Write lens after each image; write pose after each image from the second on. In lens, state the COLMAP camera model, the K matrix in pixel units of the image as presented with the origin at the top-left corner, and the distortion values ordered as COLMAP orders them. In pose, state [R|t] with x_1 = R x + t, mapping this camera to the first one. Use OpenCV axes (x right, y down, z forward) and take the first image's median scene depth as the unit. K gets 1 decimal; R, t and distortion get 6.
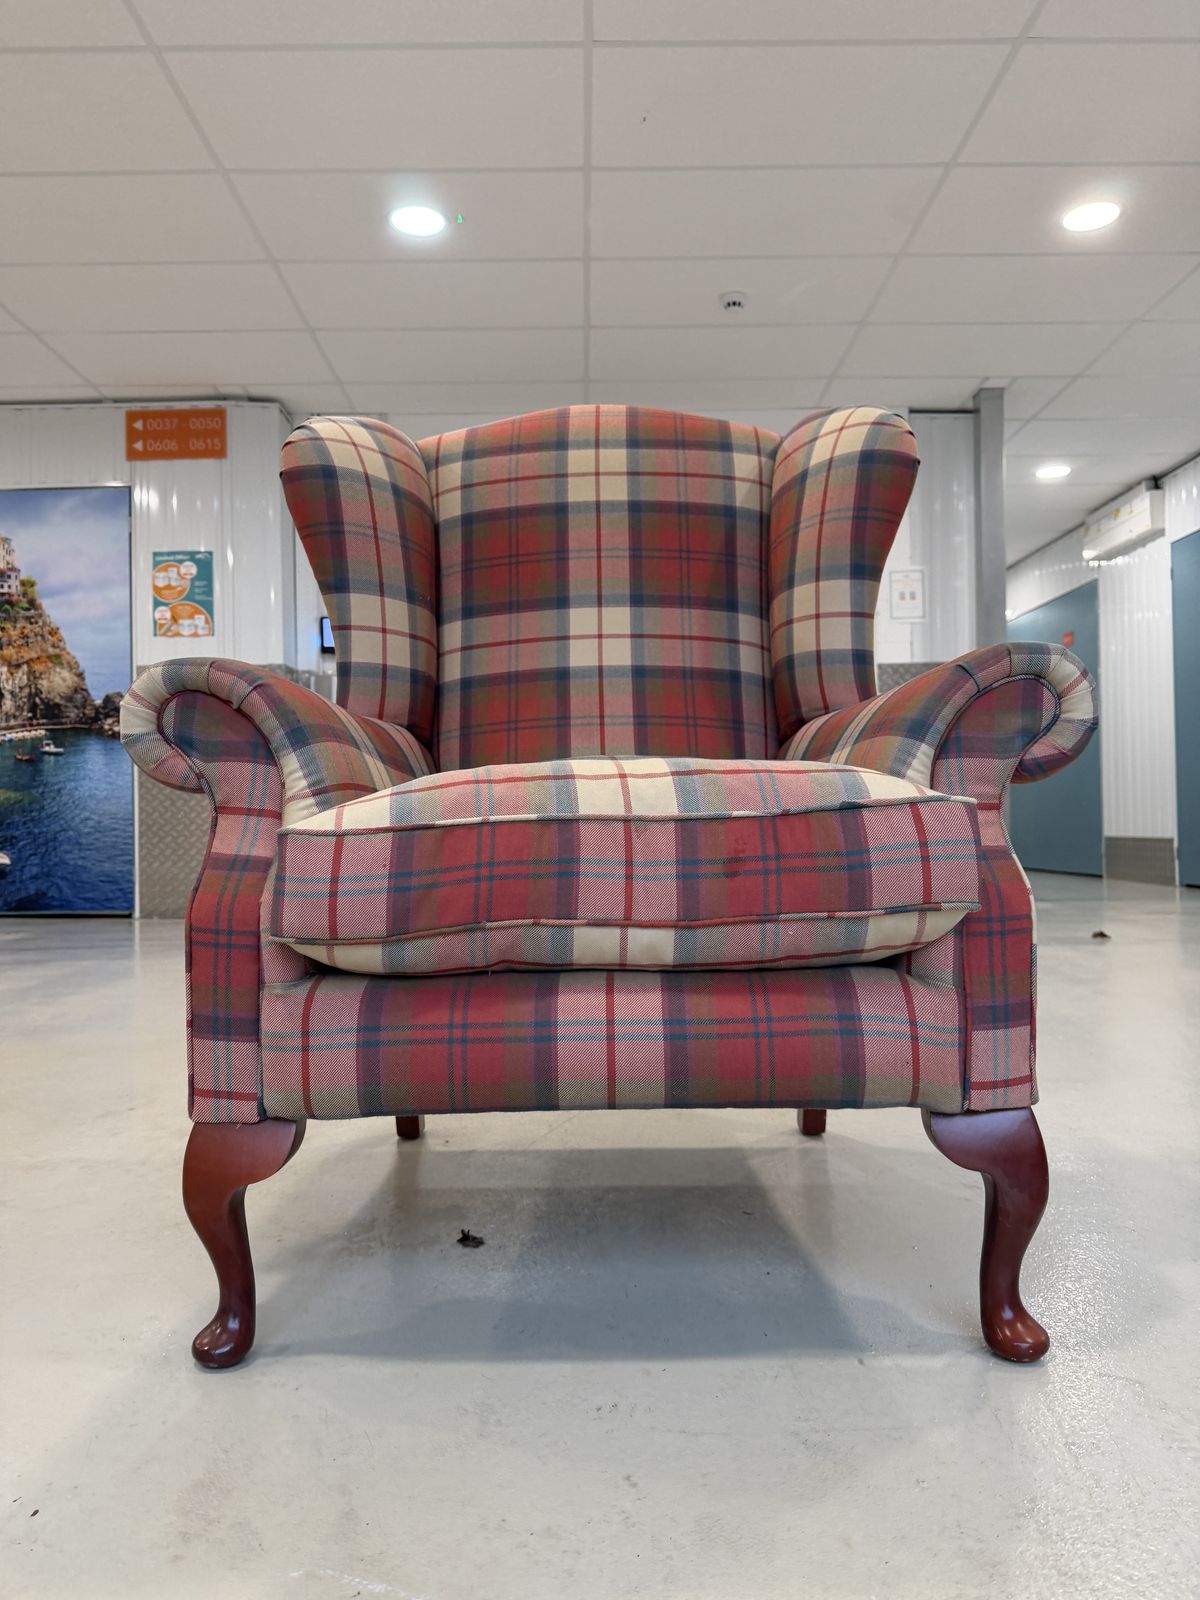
lens RADIAL K [[1107.2, 0, 583.6], [0, 1107.2, 809.8], [0, 0, 1]] dist [0.140003, -0.225257]
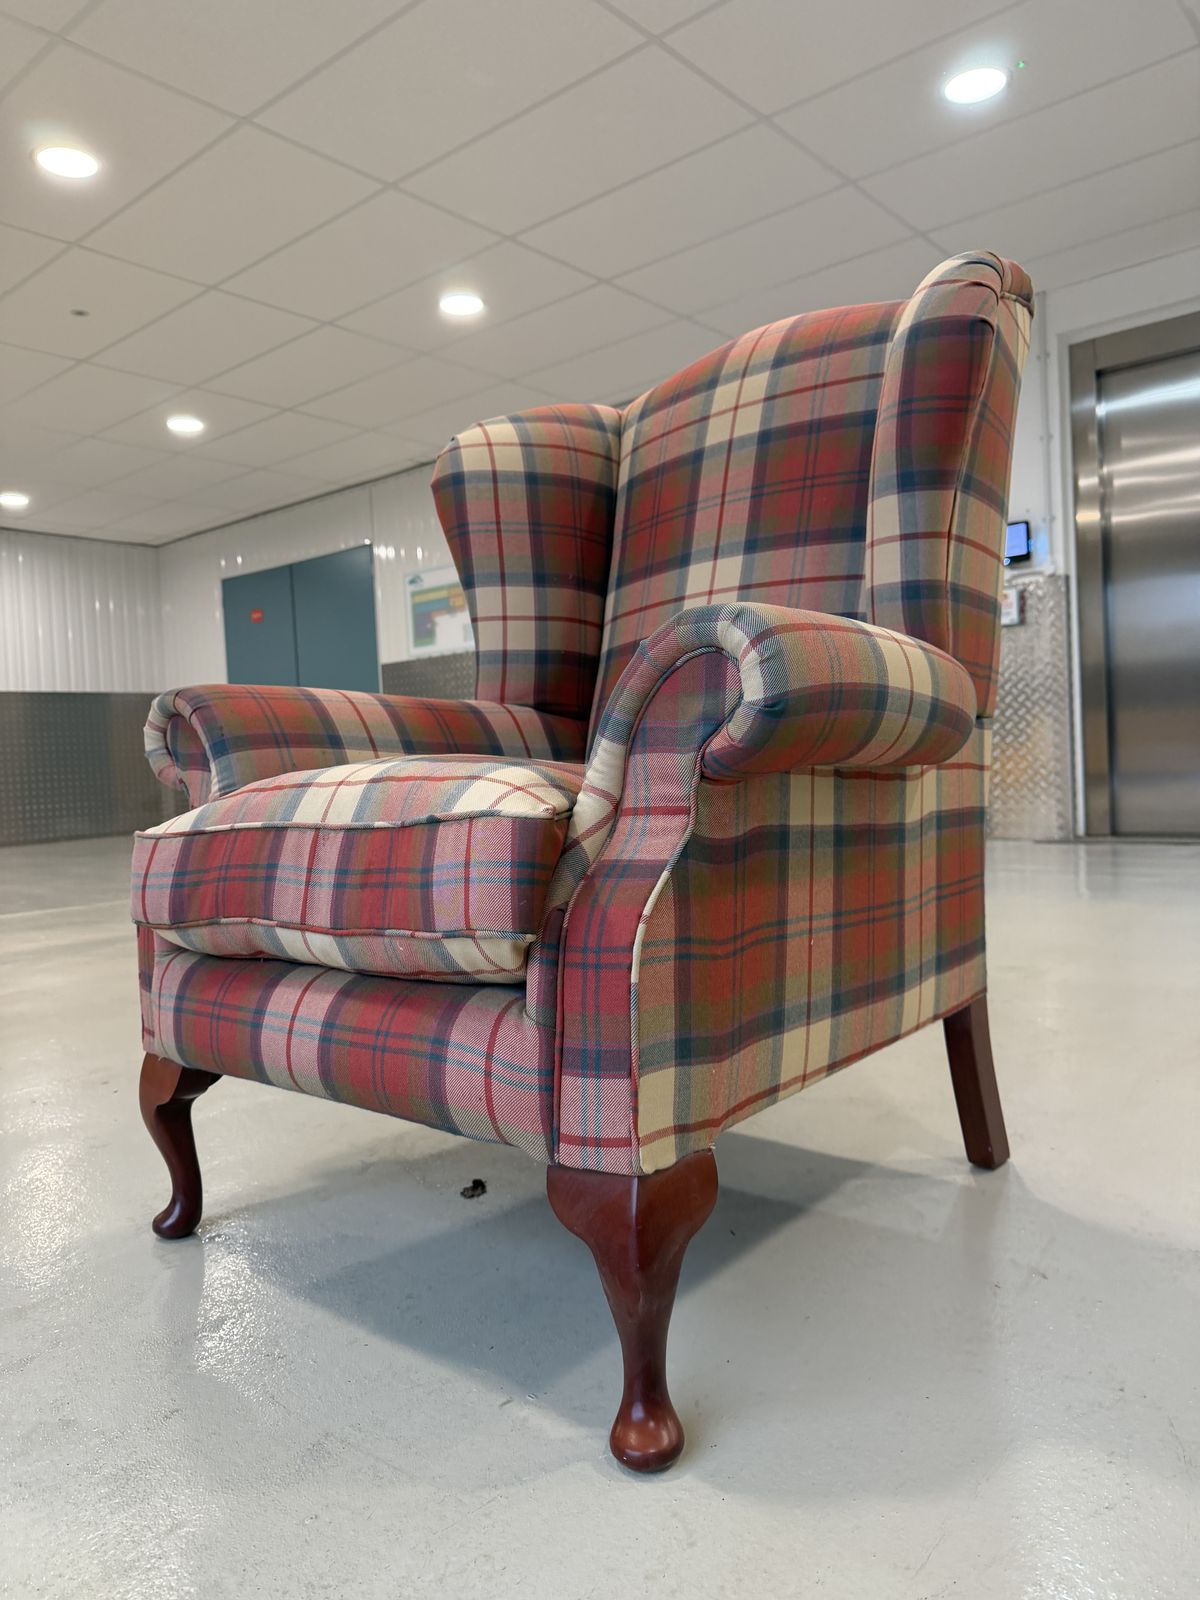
lens RADIAL K [[1110.2, 0, 600.0], [0, 1110.2, 800.0], [0, 0, 1]] dist [0.136142, -0.230753]
pose [[0.762722, 0.000544, -0.646726, 0.583806], [0.044054, 0.997633, 0.052795, -0.038811], [0.645224, -0.068759, 0.760893, 0.231994]]
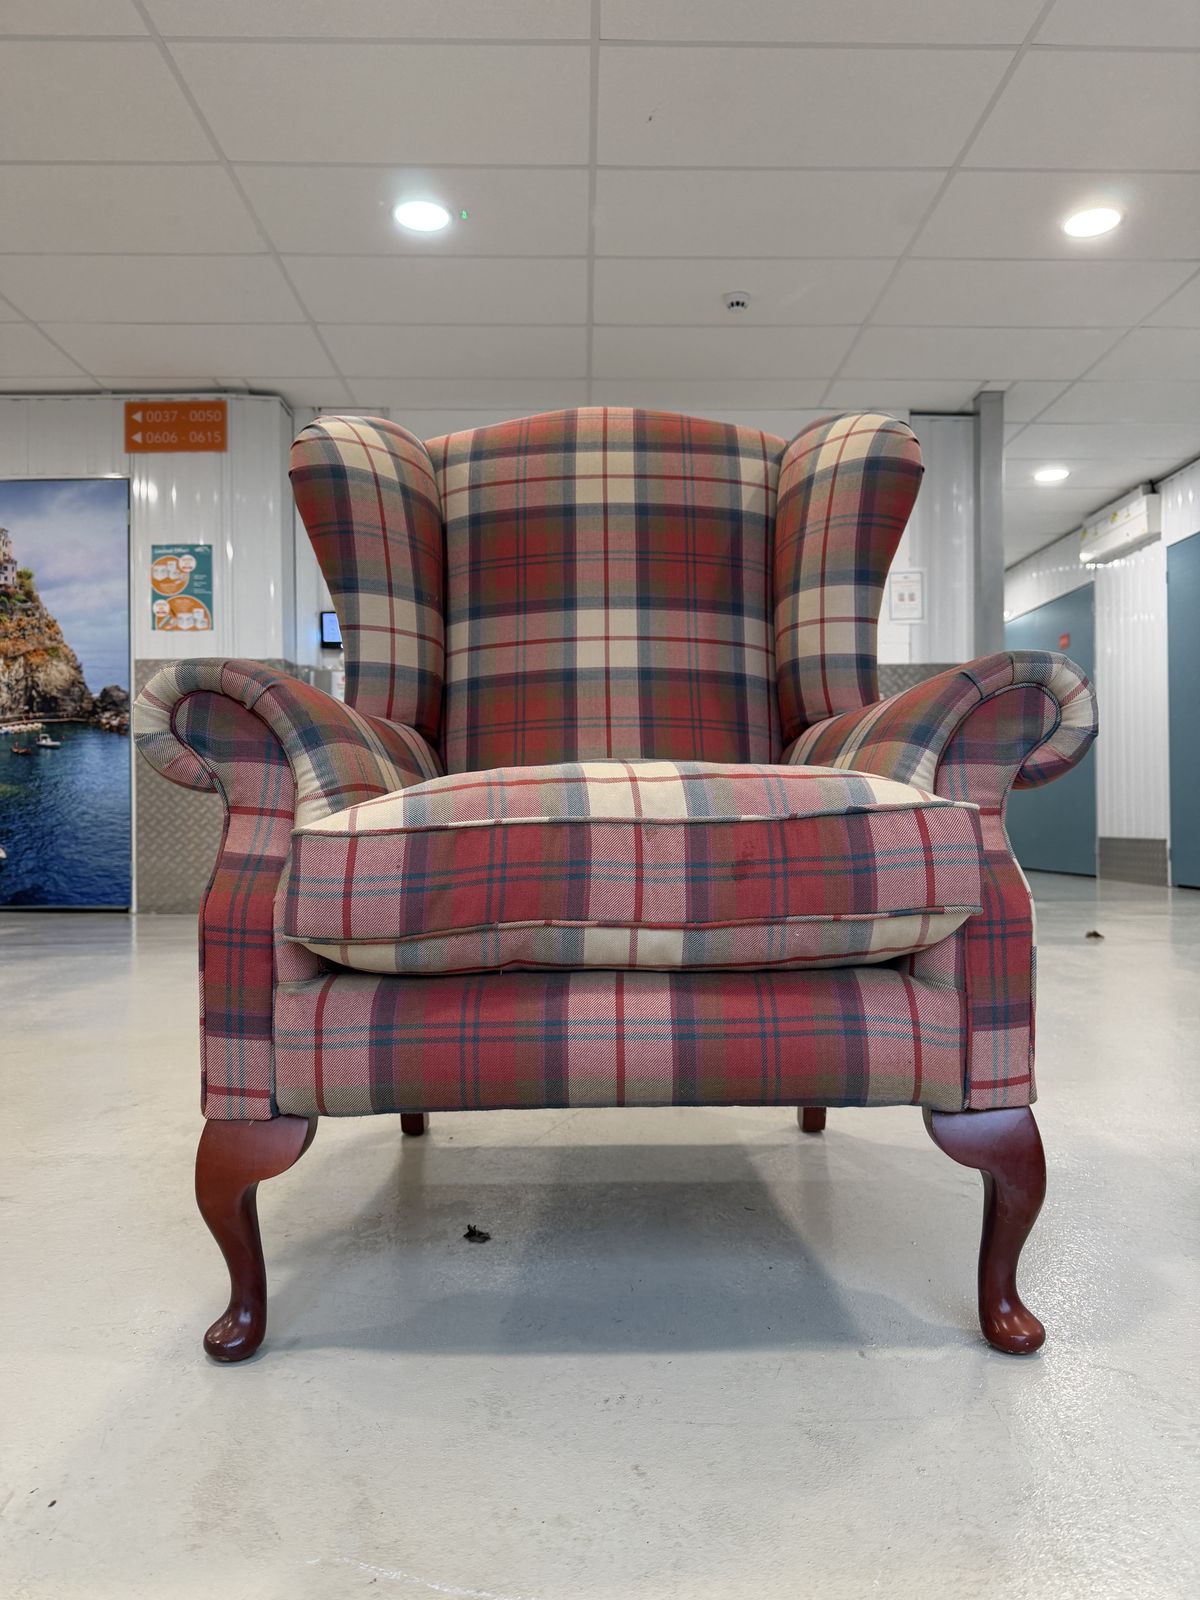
lens RADIAL K [[1106.9, 0, 600.6], [0, 1106.9, 813.9], [0, 0, 1]] dist [0.142804, -0.234079]
pose [[0.999830, 0.006863, 0.017094, -0.007526], [-0.006975, 0.999954, 0.006546, -0.003507], [-0.017048, -0.006664, 0.999832, -0.009434]]
